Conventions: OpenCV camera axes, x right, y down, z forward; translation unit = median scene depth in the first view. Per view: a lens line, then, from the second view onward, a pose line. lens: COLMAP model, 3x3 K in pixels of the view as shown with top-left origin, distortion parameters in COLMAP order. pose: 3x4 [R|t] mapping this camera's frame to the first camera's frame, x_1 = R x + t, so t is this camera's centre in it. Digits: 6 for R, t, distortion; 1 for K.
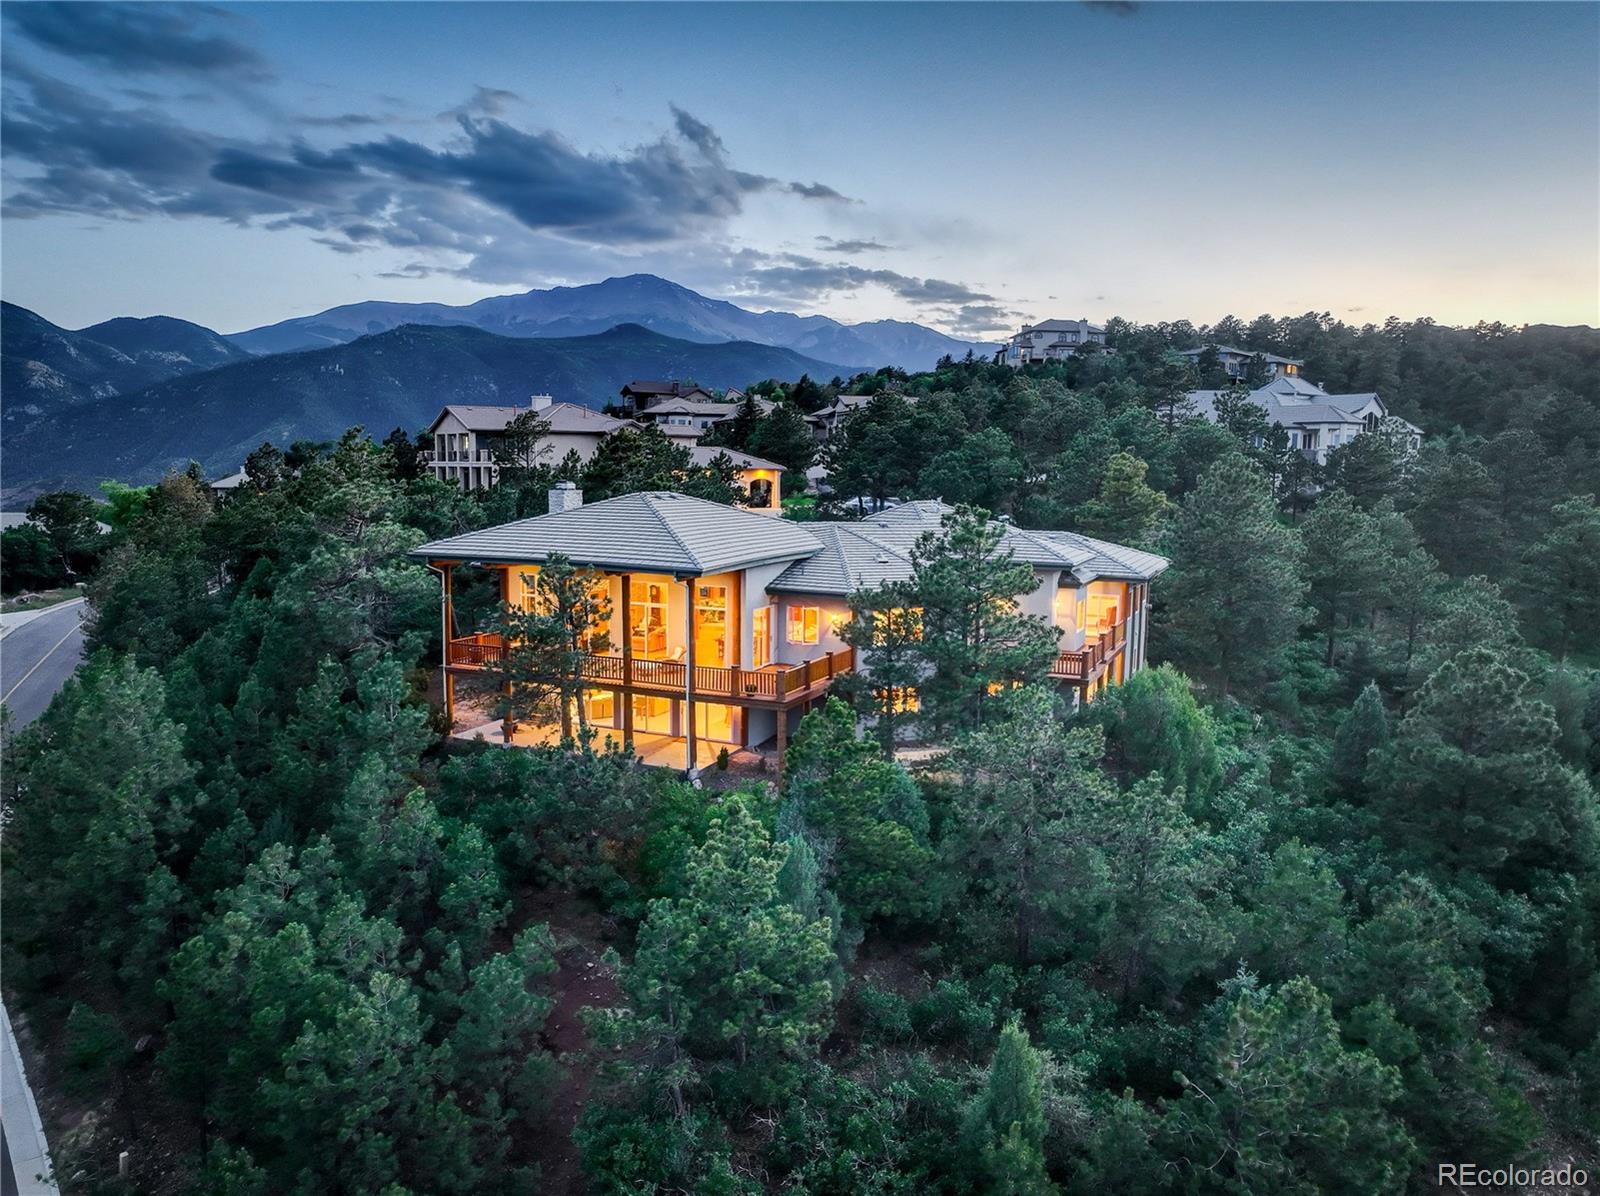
lens RADIAL K [[1112.1, 0, 800.0], [0, 1112.1, 598.0], [0, 0, 1]] dist [0.007862, 0.005477]
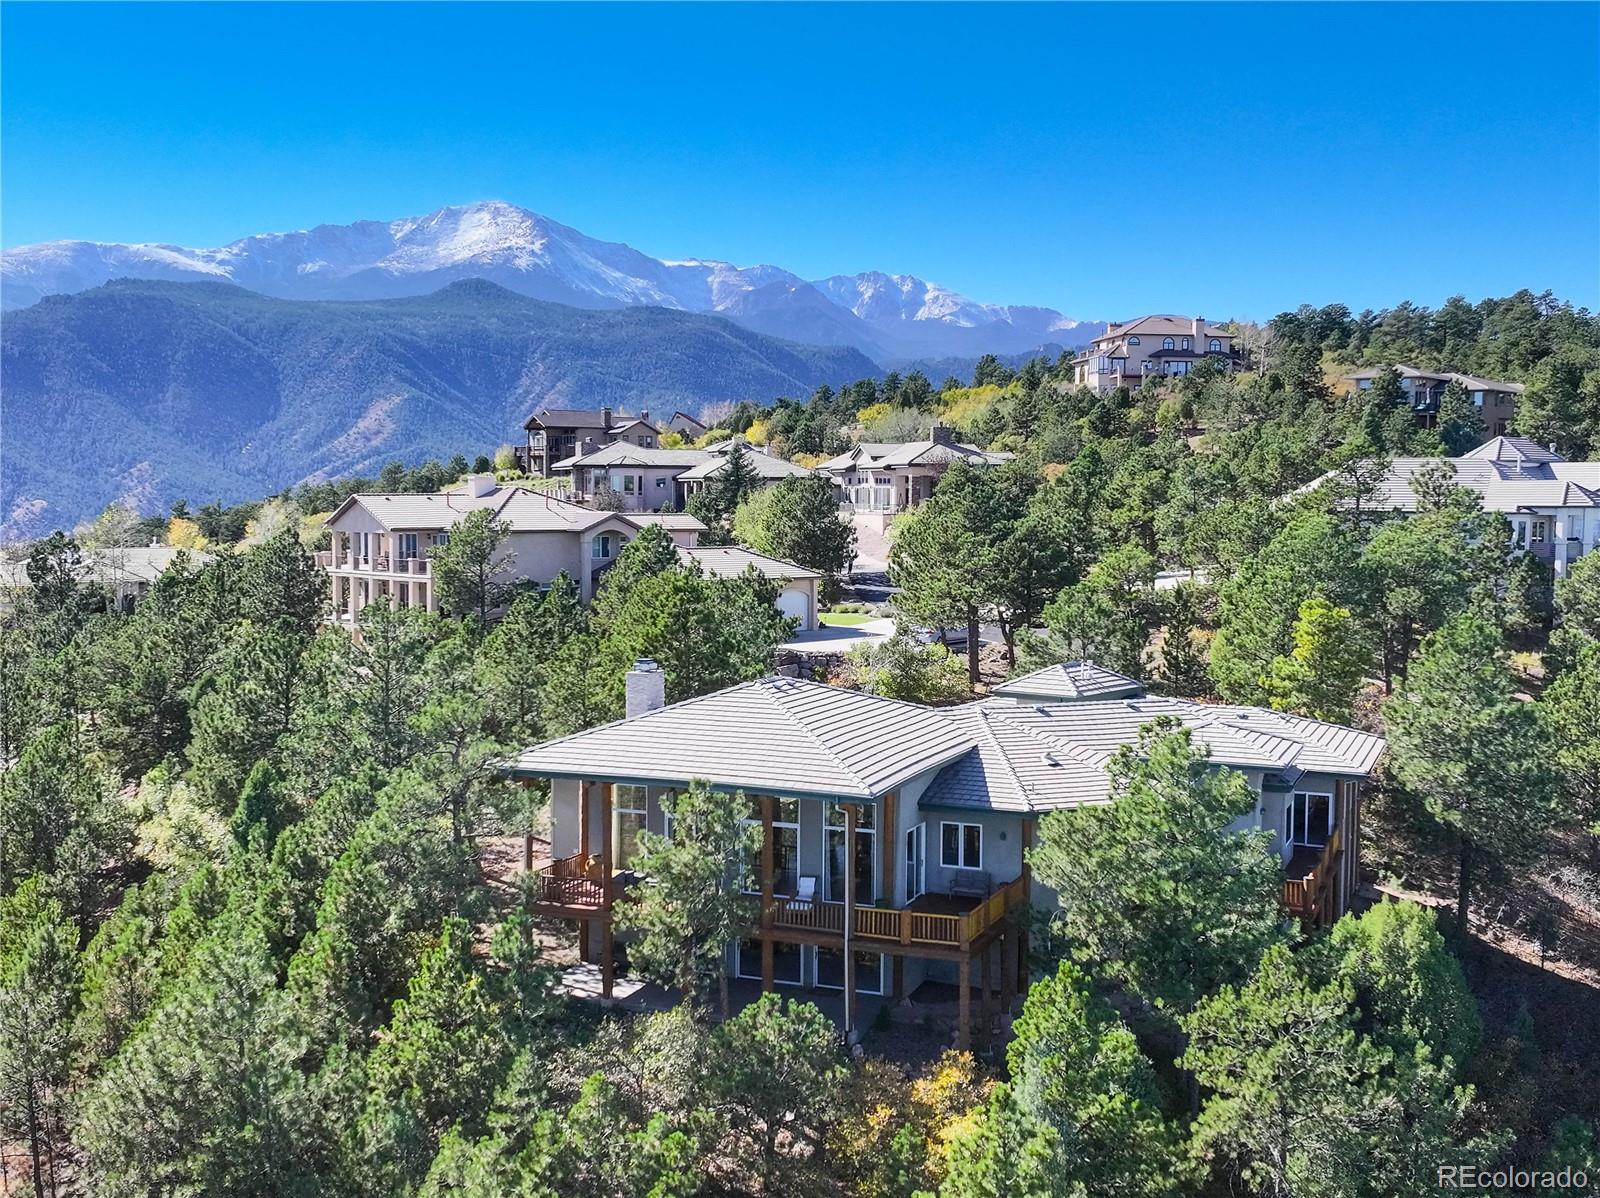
lens RADIAL K [[1749.9, 0, 800.0], [0, 1749.9, 599.0], [0, 0, 1]] dist [0.008768, 0.154211]
pose [[0.999264, -0.005499, 0.037966, -0.072075], [0.007673, 0.998324, -0.057361, -0.037163], [-0.037587, 0.057610, 0.997631, -0.128063]]
